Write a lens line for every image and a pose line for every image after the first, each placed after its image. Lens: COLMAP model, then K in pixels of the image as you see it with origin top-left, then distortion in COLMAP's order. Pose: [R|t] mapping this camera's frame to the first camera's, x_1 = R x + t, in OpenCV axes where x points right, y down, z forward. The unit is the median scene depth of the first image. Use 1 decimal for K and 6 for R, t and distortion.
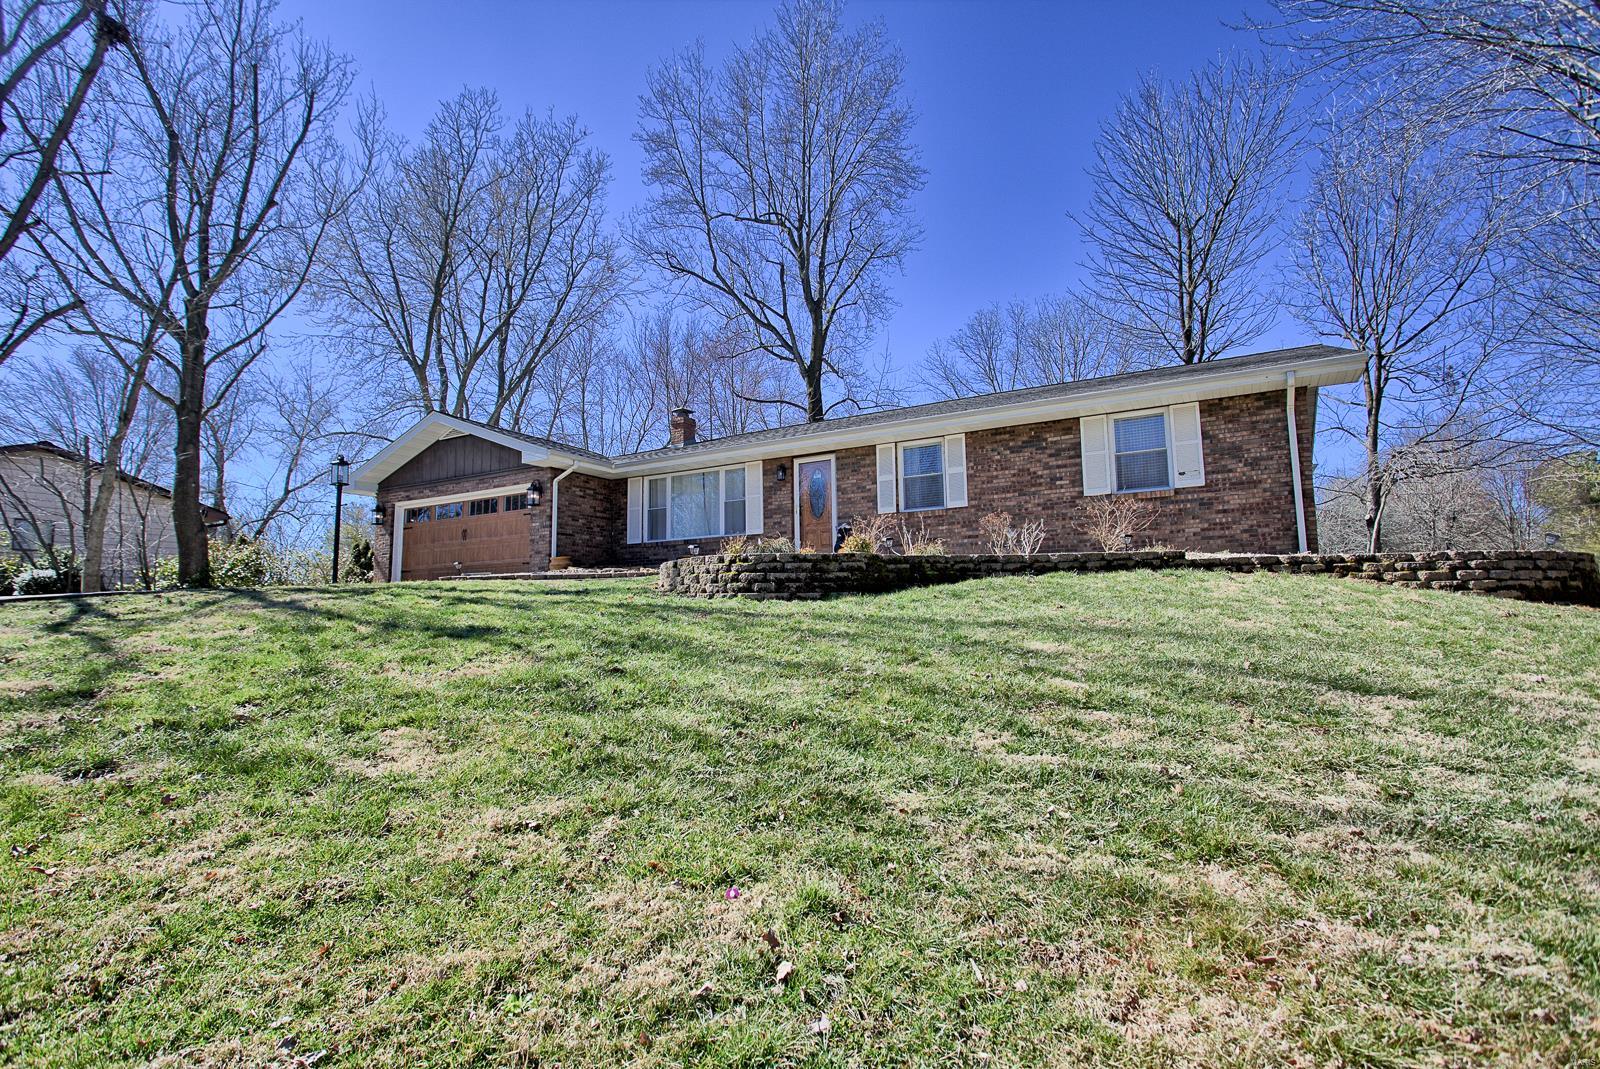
lens RADIAL K [[775.2, 0, 800.2], [0, 775.2, 526.7], [0, 0, 1]] dist [-0.000431, 0.000413]
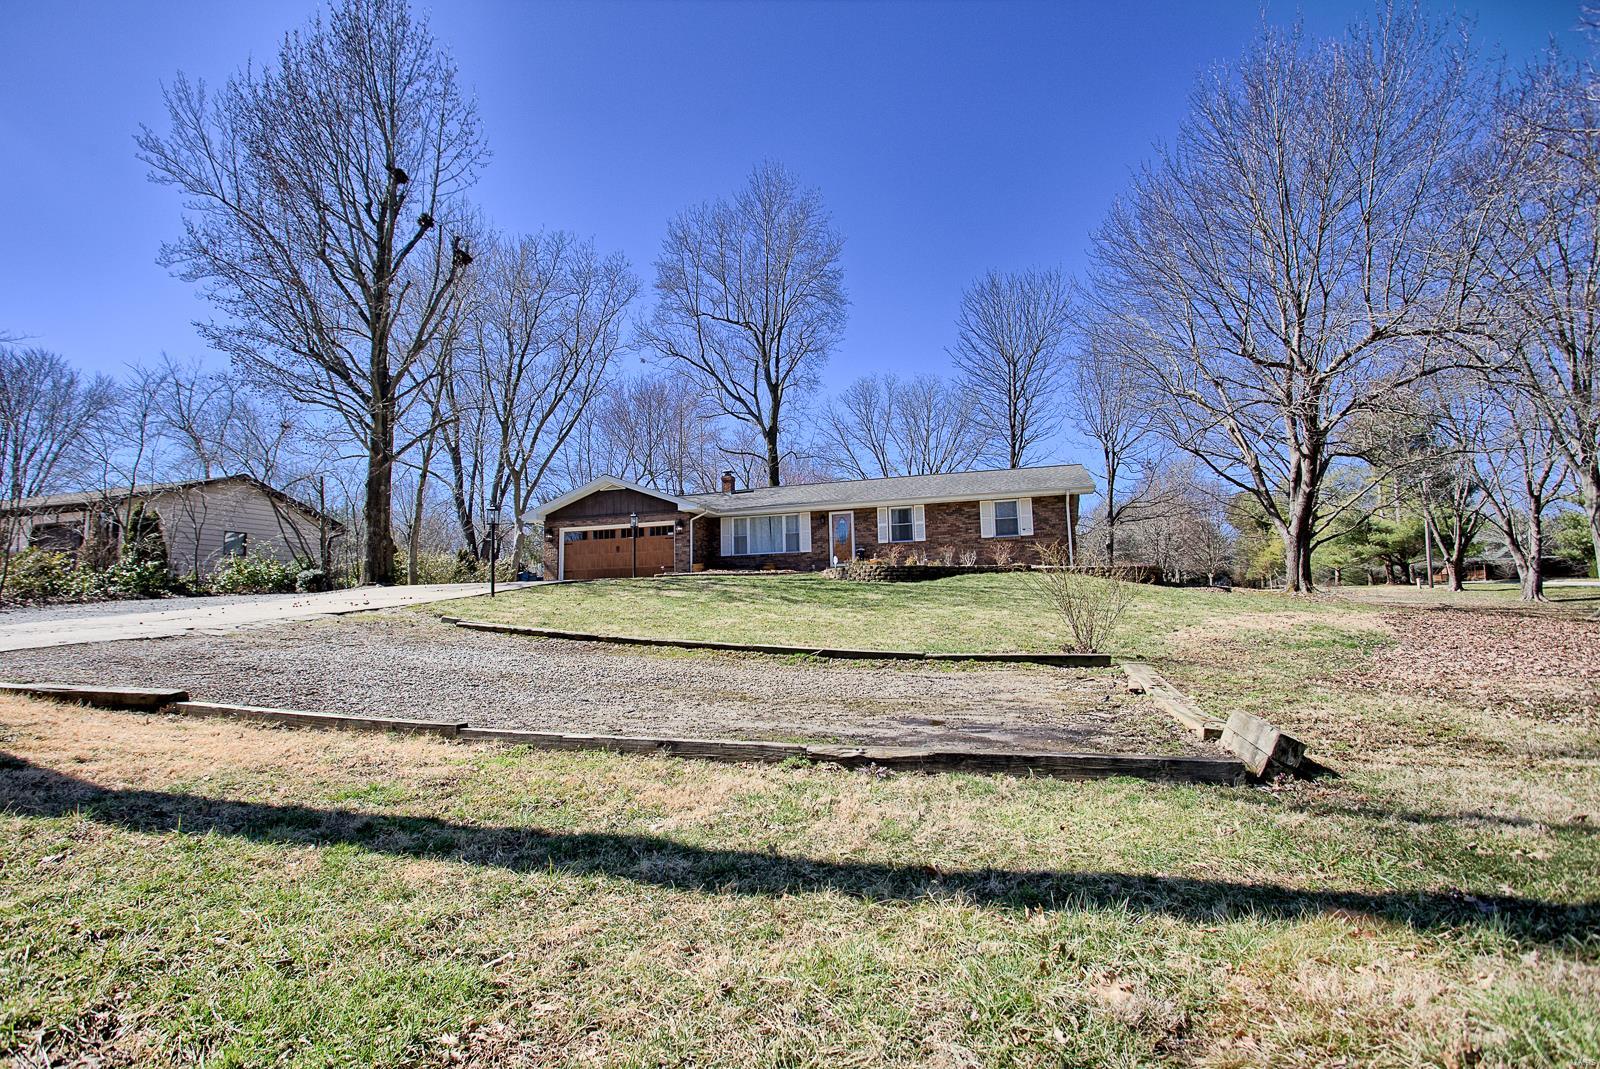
lens RADIAL K [[775.2, 0, 800.2], [0, 775.2, 526.7], [0, 0, 1]] dist [-0.000431, 0.000413]
pose [[0.973191, 0.017981, 0.229296, -0.552434], [-0.017099, 0.999837, -0.005836, -0.044279], [-0.229364, 0.001759, 0.973339, -0.875963]]
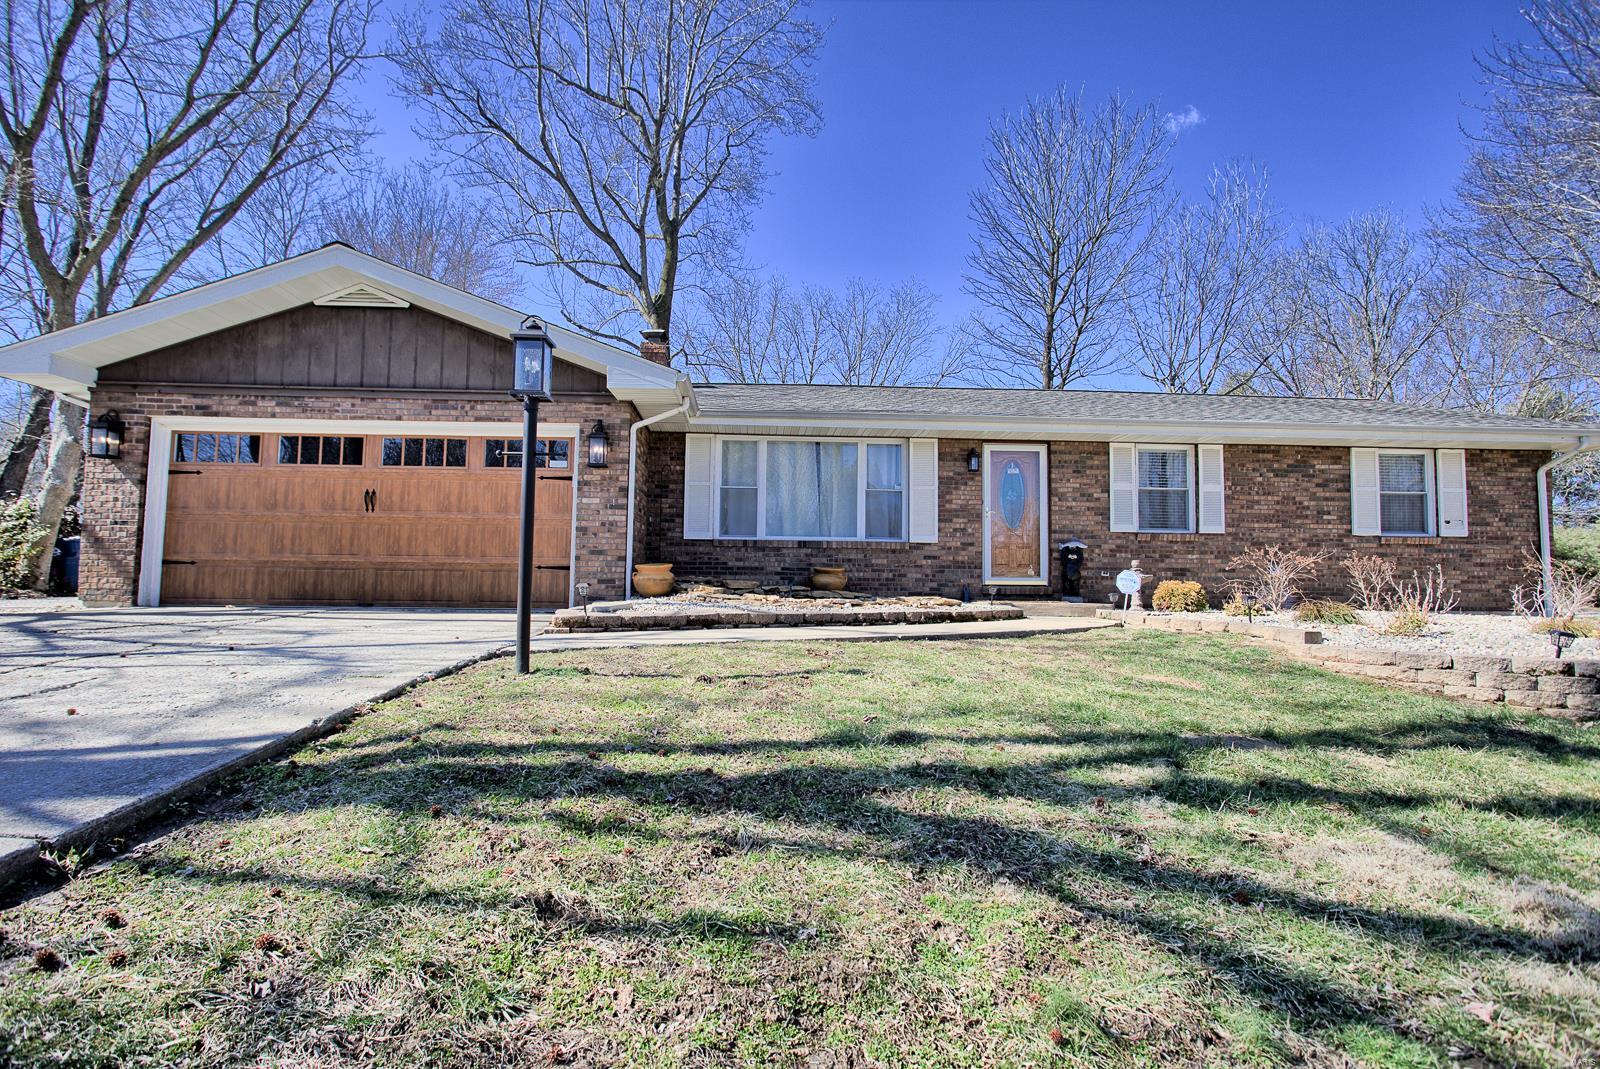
lens RADIAL K [[761.4, 0, 790.5], [0, 761.4, 537.6], [0, 0, 1]] dist [-0.001968, 0.000119]
pose [[0.844257, 0.056250, 0.532979, -0.591515], [-0.086787, 0.995700, 0.032390, -0.007609], [-0.528865, -0.073601, 0.845508, 0.535390]]
